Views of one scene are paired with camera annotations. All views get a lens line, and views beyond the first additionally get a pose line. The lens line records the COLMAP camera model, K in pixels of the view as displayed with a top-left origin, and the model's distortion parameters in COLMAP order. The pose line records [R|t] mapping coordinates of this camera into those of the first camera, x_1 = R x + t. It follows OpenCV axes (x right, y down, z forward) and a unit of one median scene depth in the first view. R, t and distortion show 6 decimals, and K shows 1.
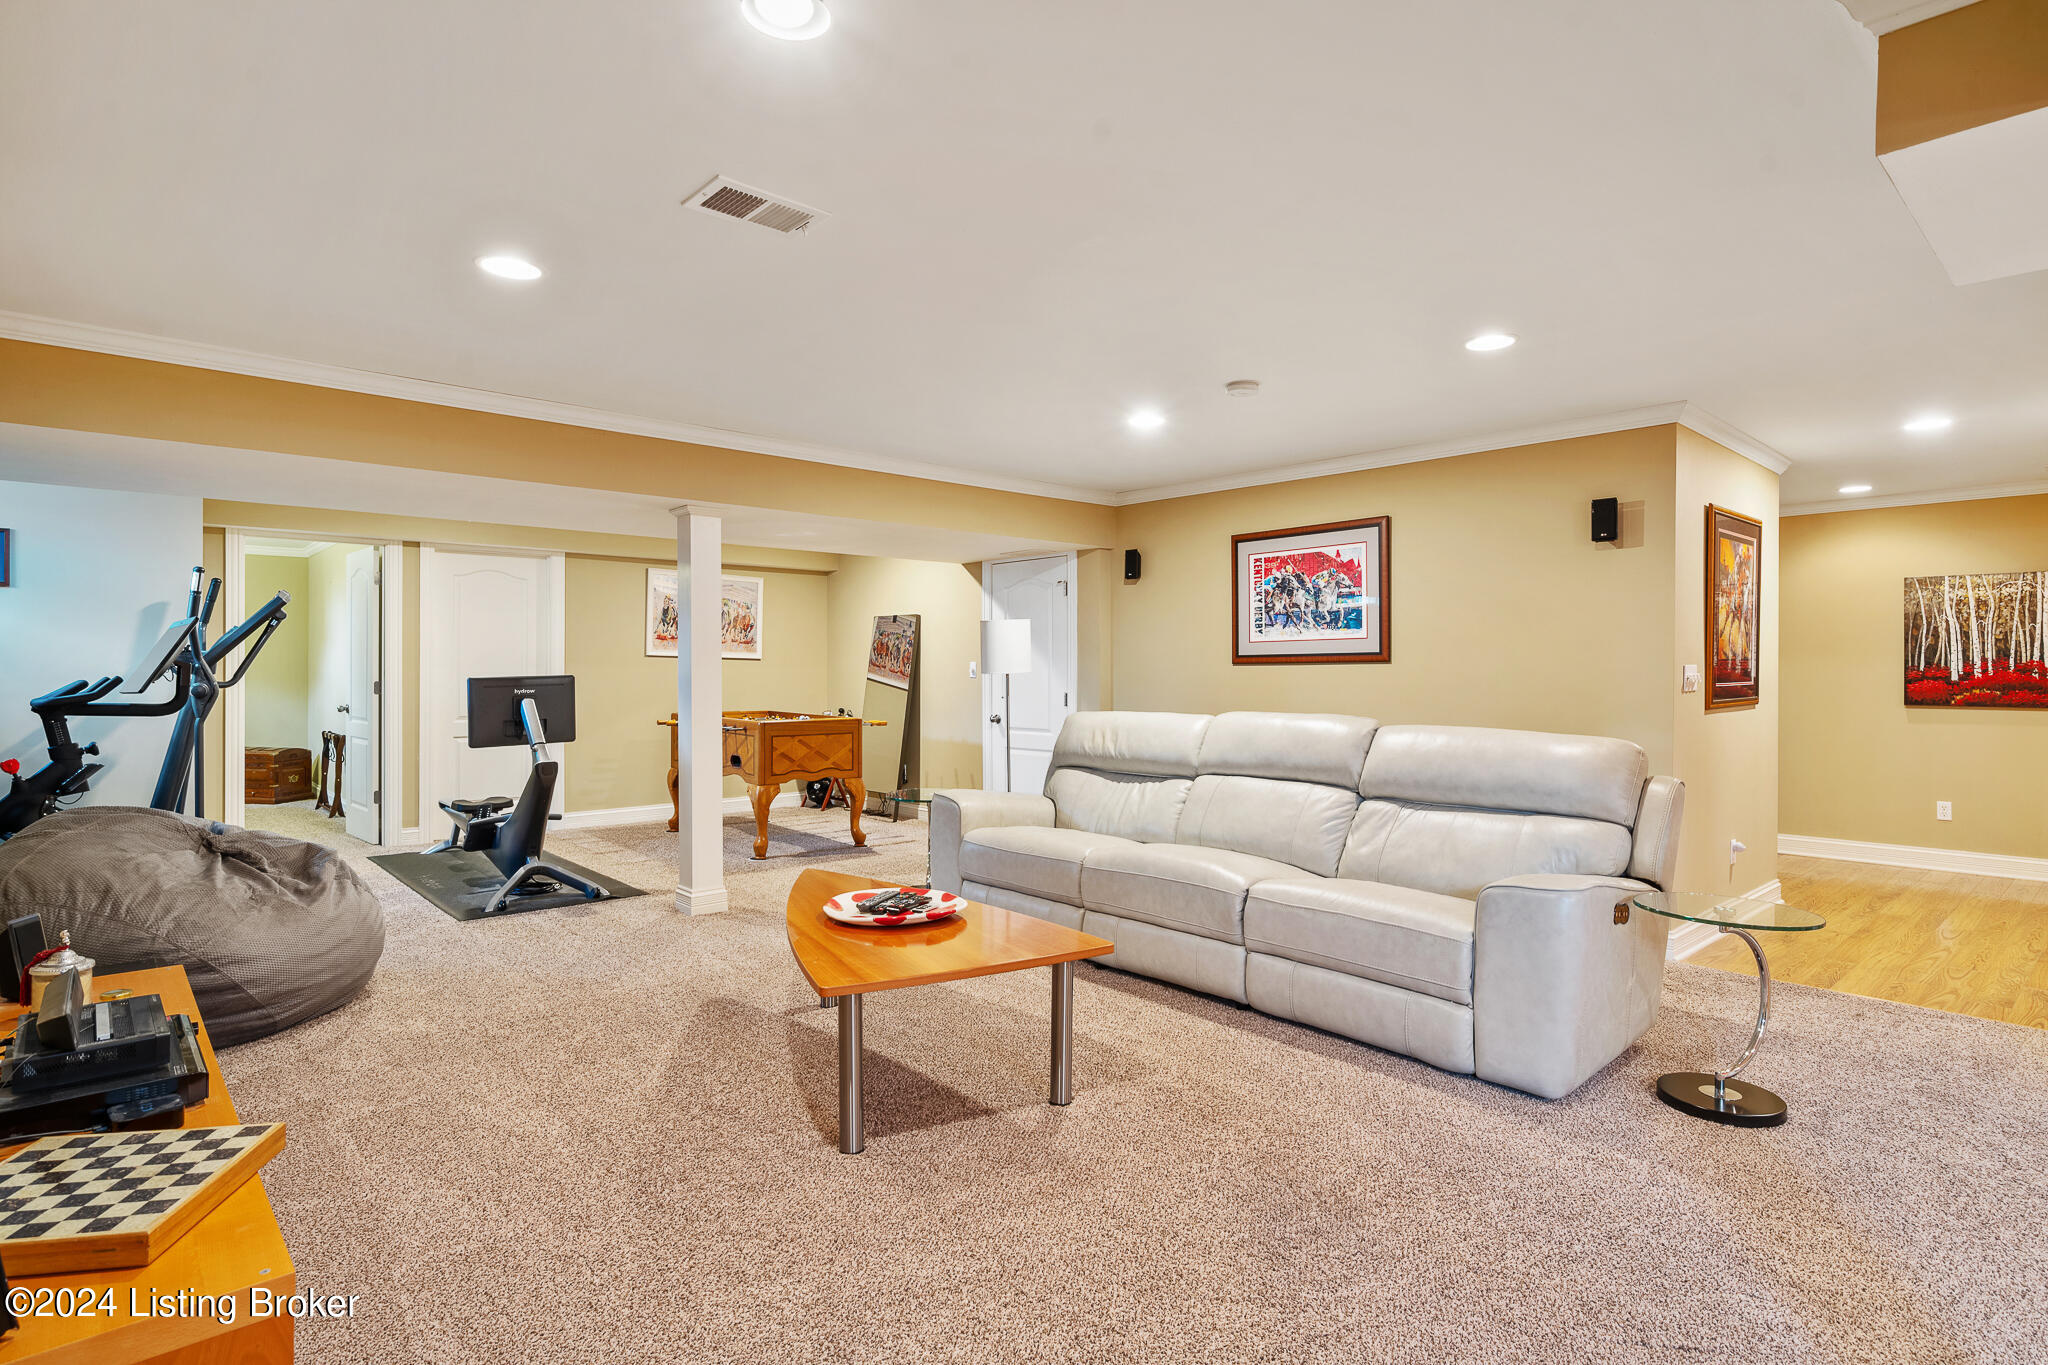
lens RADIAL K [[1013.1, 0, 1024.0], [0, 1013.1, 682.5], [0, 0, 1]] dist [0.002038, -0.000237]
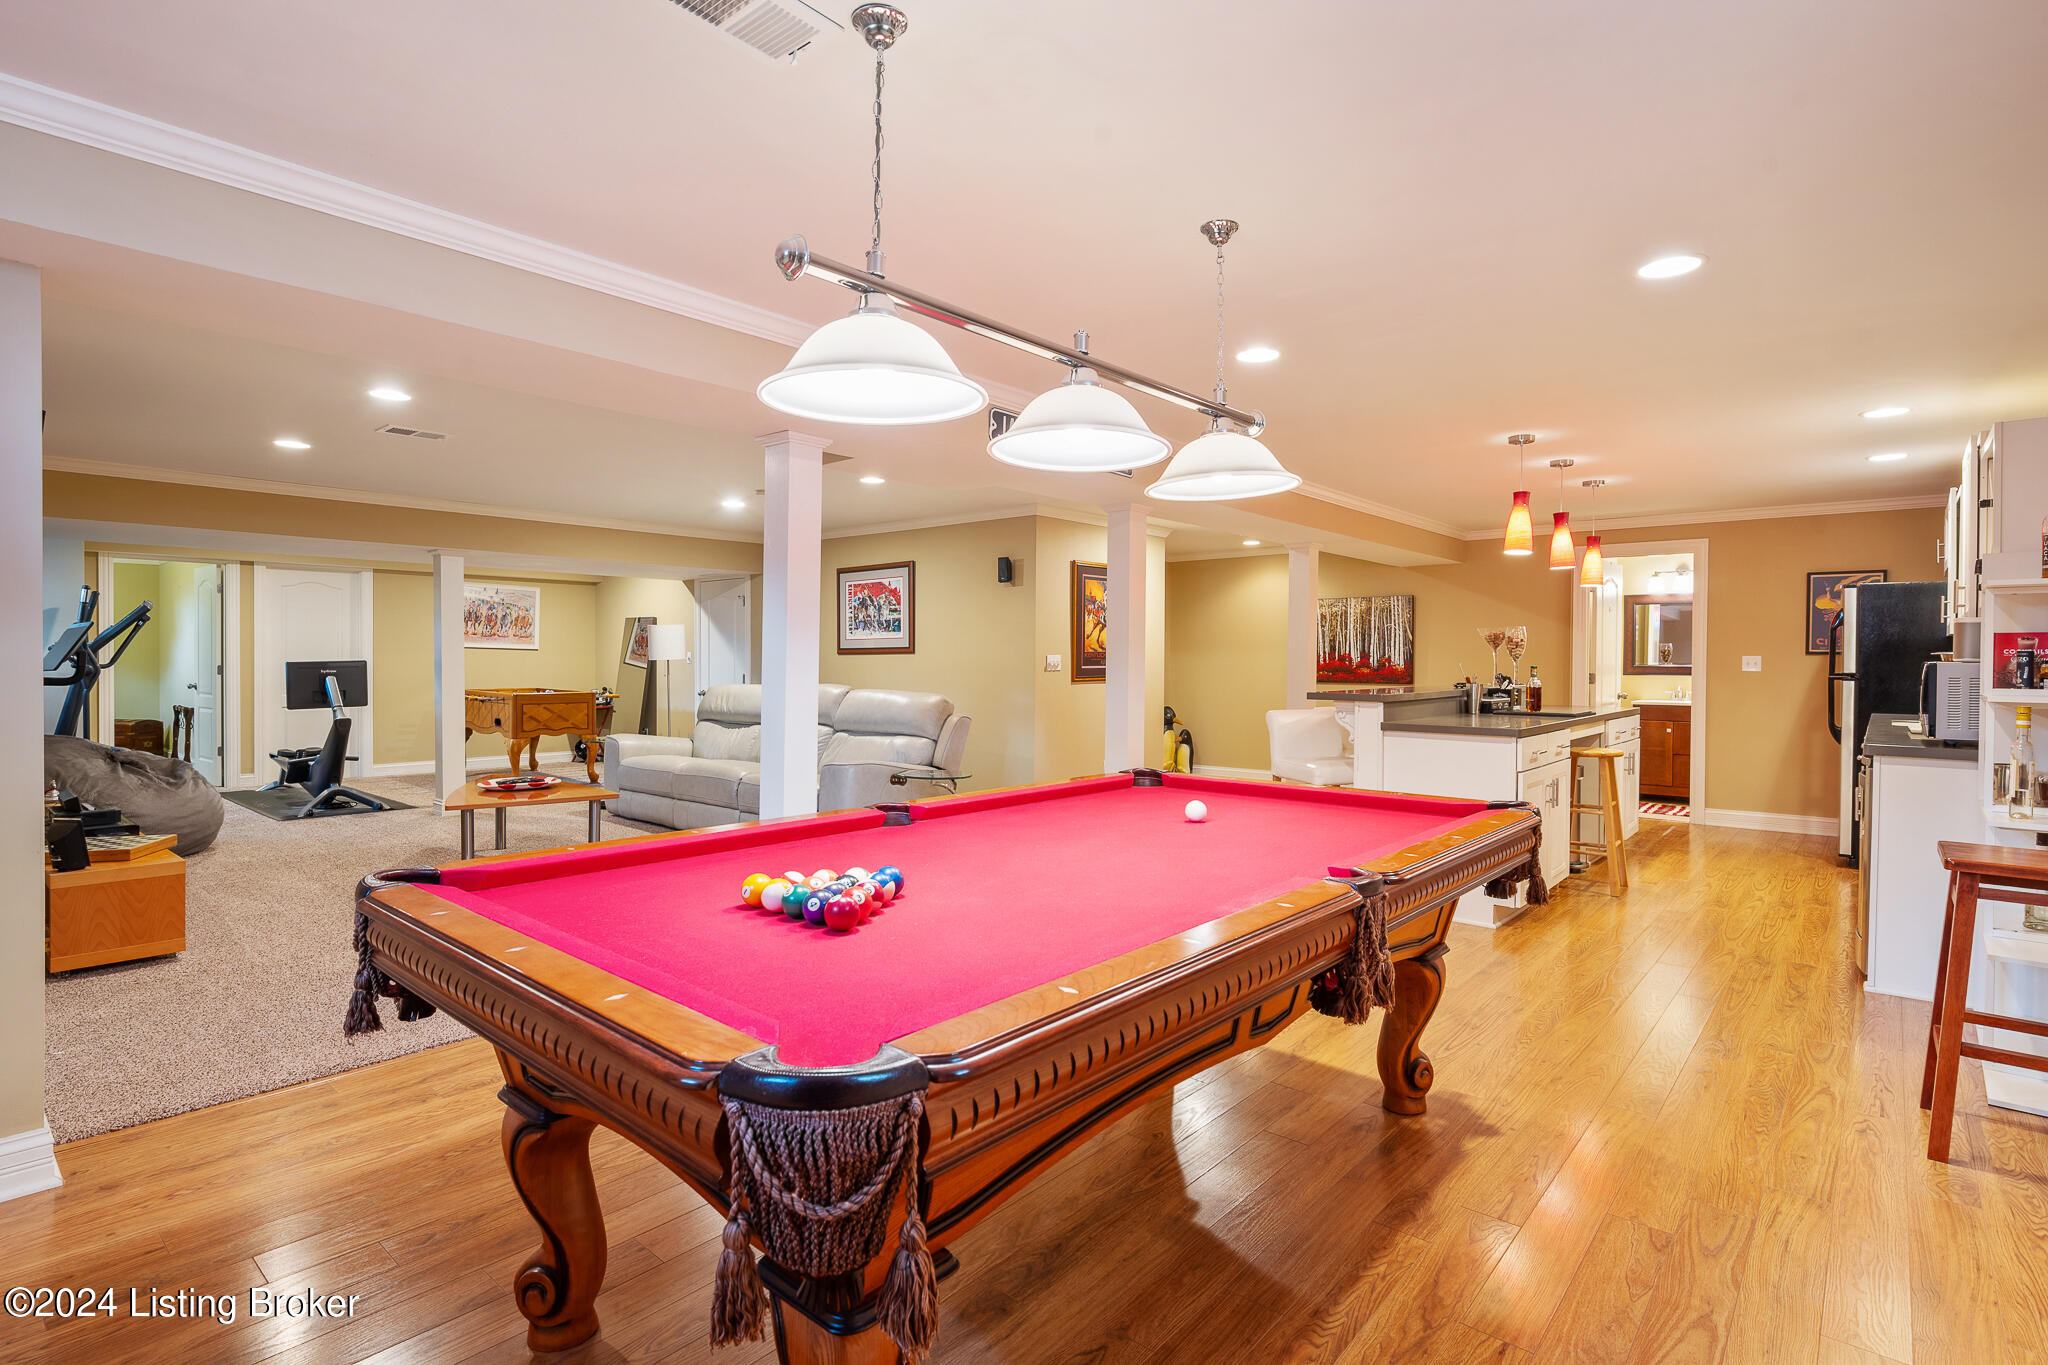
lens RADIAL K [[978.9, 0, 1024.0], [0, 978.9, 682.5], [0, 0, 1]] dist [-0.001099, -0.000448]
pose [[0.993026, -0.000625, 0.117895, 0.338294], [-0.000565, 0.999949, 0.010057, 0.009986], [-0.117896, -0.010053, 0.992975, -0.521411]]
